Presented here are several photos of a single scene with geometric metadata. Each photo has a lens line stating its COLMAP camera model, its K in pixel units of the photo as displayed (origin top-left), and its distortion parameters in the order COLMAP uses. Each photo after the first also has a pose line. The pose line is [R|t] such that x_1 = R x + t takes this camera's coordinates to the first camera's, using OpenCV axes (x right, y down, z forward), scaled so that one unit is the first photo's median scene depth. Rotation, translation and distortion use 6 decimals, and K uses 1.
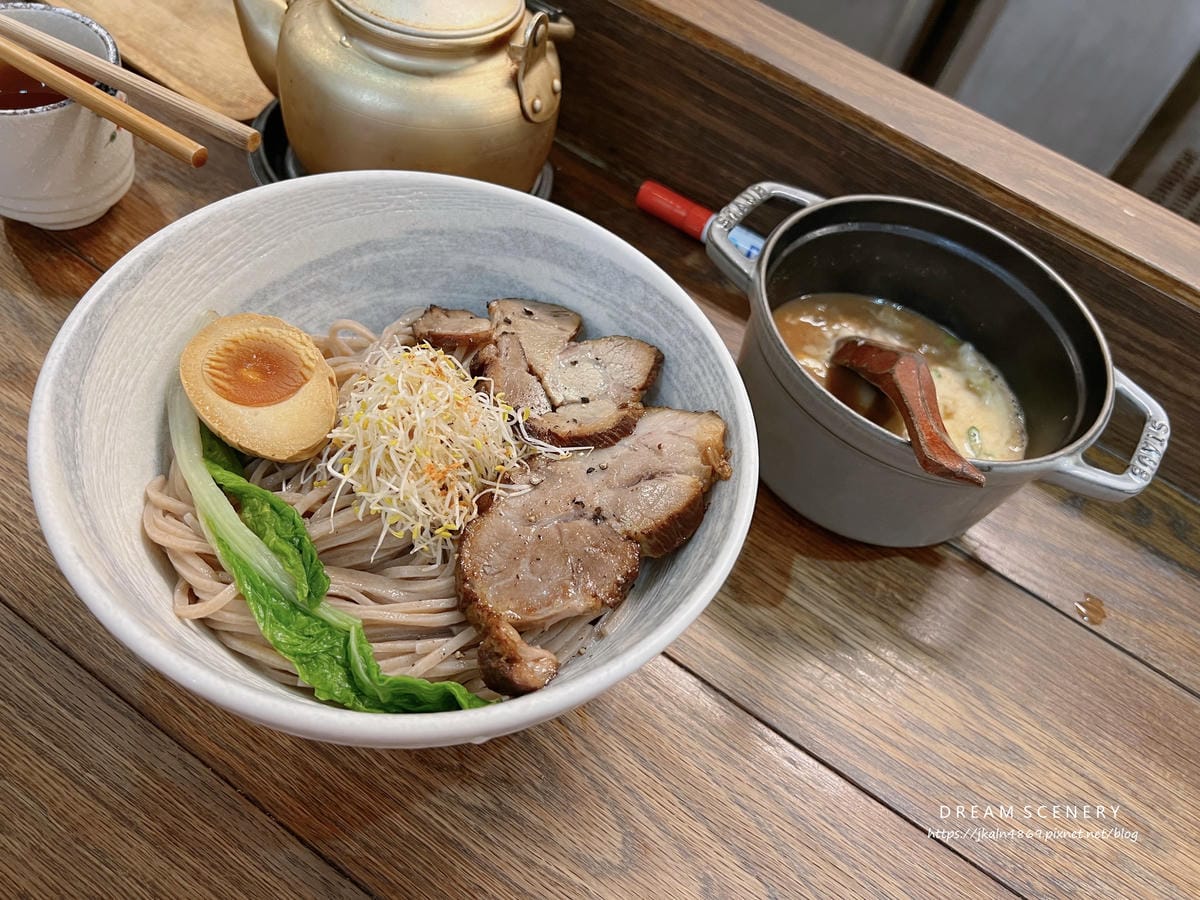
lens RADIAL K [[962.2, 0, 600.0], [0, 962.2, 450.0], [0, 0, 1]] dist [0.048497, -0.084945]
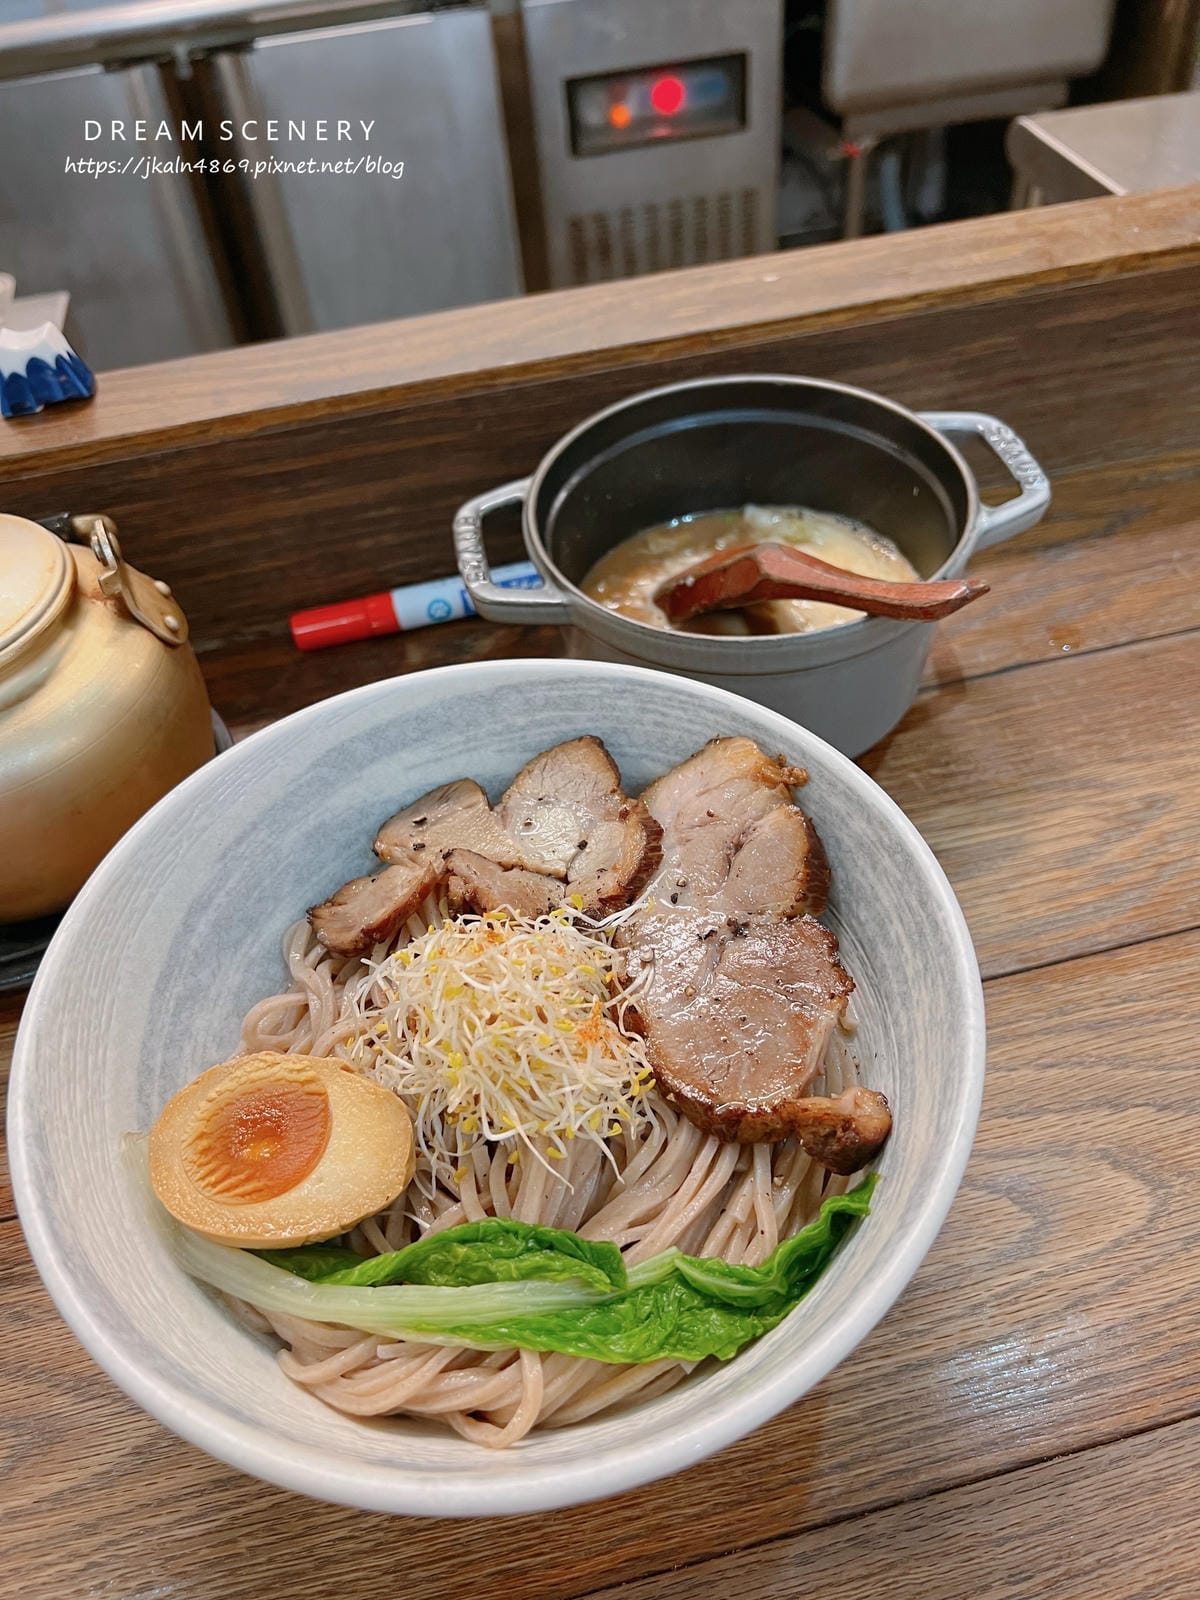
lens RADIAL K [[1283.9, 0, 600.0], [0, 1283.9, 800.0], [0, 0, 1]] dist [0.024959, -0.012274]
pose [[0.664789, -0.682375, 0.304007, -0.290377], [0.693482, 0.715022, 0.088466, -0.157678], [-0.277739, 0.152012, 0.948553, 0.033056]]
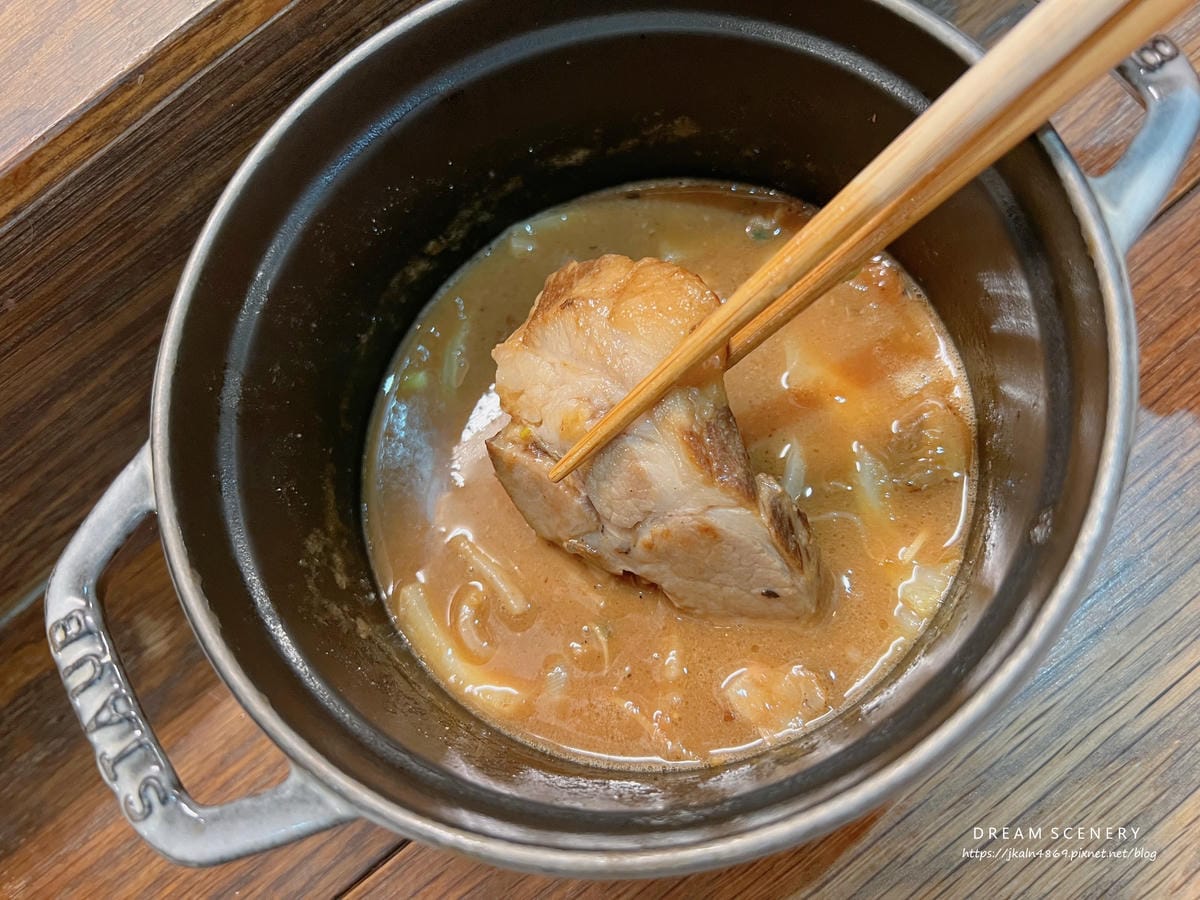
lens RADIAL K [[962.2, 0, 600.0], [0, 962.2, 450.0], [0, 0, 1]] dist [0.048497, -0.084945]
pose [[0.278311, -0.959435, 0.045026, 0.335247], [0.891163, 0.275426, 0.360512, -0.301494], [-0.358289, -0.060209, 0.931667, 0.745573]]
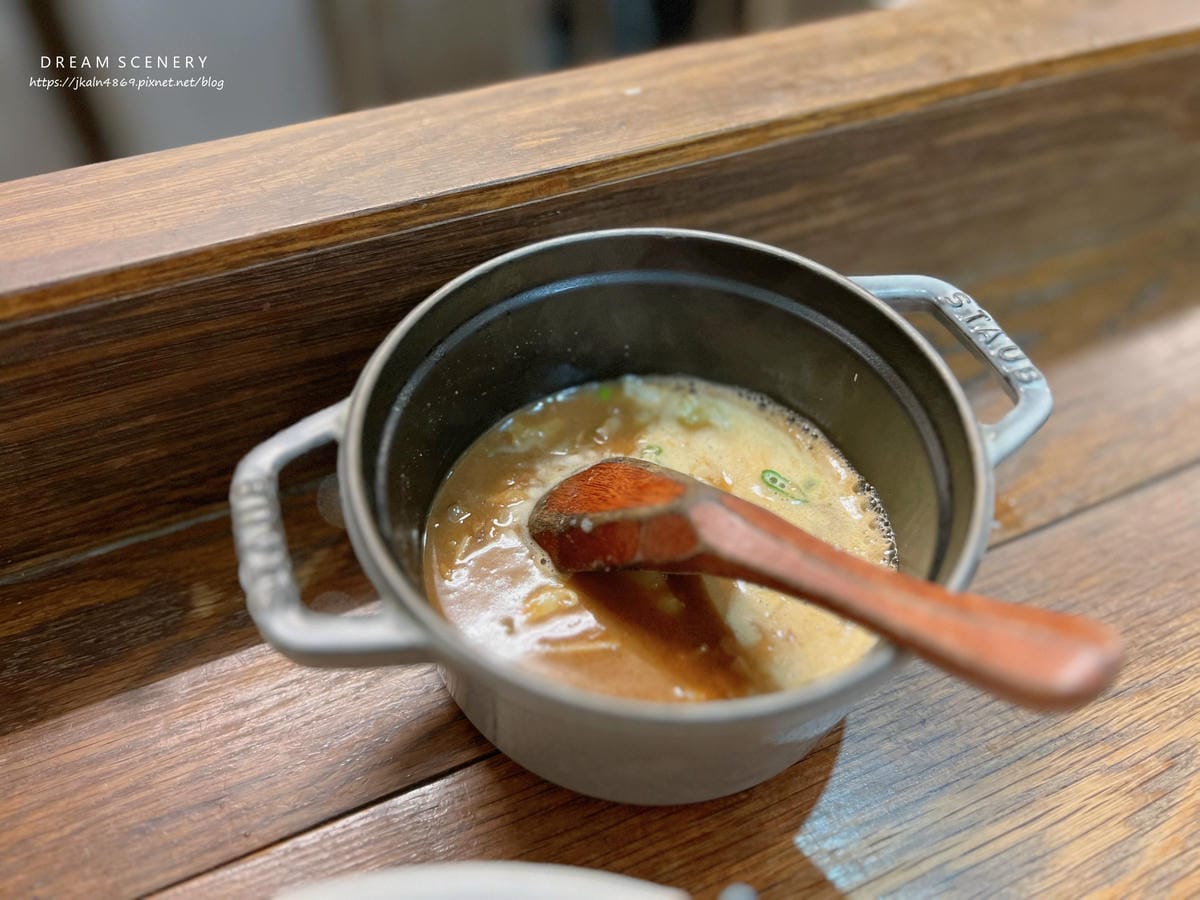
lens RADIAL K [[962.2, 0, 600.0], [0, 962.2, 450.0], [0, 0, 1]] dist [0.048497, -0.084945]
pose [[0.540010, -0.739537, 0.401838, 0.089299], [0.715805, 0.654681, 0.242930, -0.344385], [-0.442732, 0.156453, 0.882899, 0.582419]]
